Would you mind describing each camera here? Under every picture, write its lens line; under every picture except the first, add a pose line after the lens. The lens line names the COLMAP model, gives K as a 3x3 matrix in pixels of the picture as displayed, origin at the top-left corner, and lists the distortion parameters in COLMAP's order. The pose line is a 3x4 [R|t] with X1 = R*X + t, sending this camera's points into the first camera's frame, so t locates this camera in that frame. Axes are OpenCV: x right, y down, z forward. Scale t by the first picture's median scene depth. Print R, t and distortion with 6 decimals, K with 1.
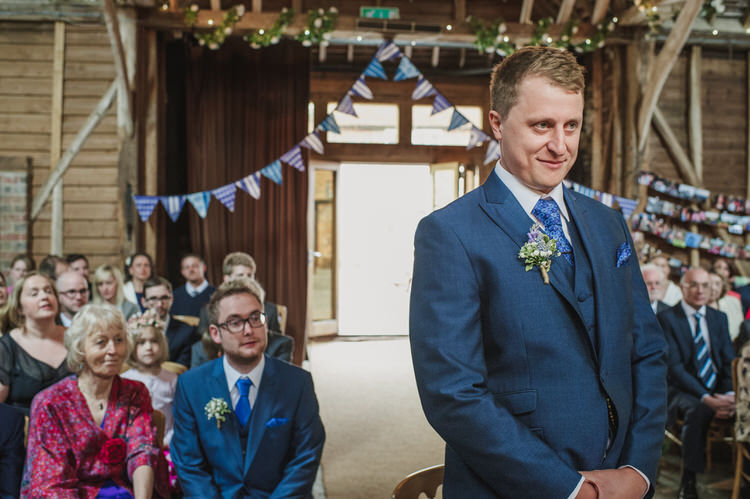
lens RADIAL K [[721.8, 0, 377.8], [0, 721.8, 245.6], [0, 0, 1]] dist [-0.045726, 0.000000]
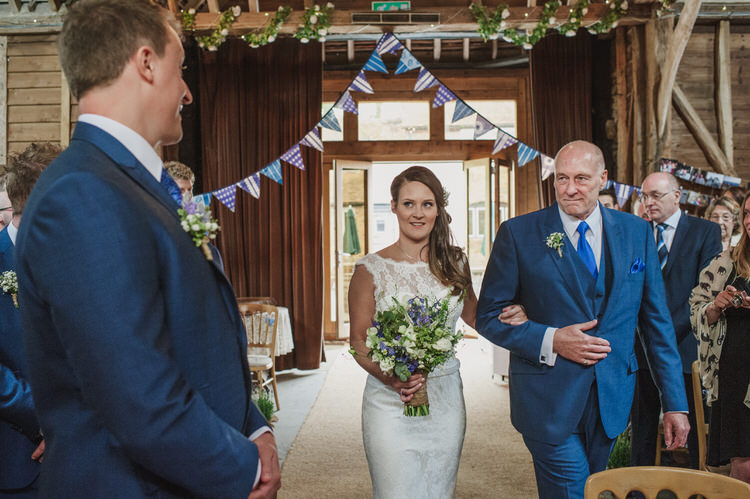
lens RADIAL K [[721.8, 0, 379.1], [0, 721.8, 246.5], [0, 0, 1]] dist [-0.045726, 0.000000]
pose [[0.990957, -0.016877, -0.133117, 0.127305], [0.016453, 0.999855, -0.004284, 0.008021], [0.133170, 0.002055, 0.991091, 0.032356]]
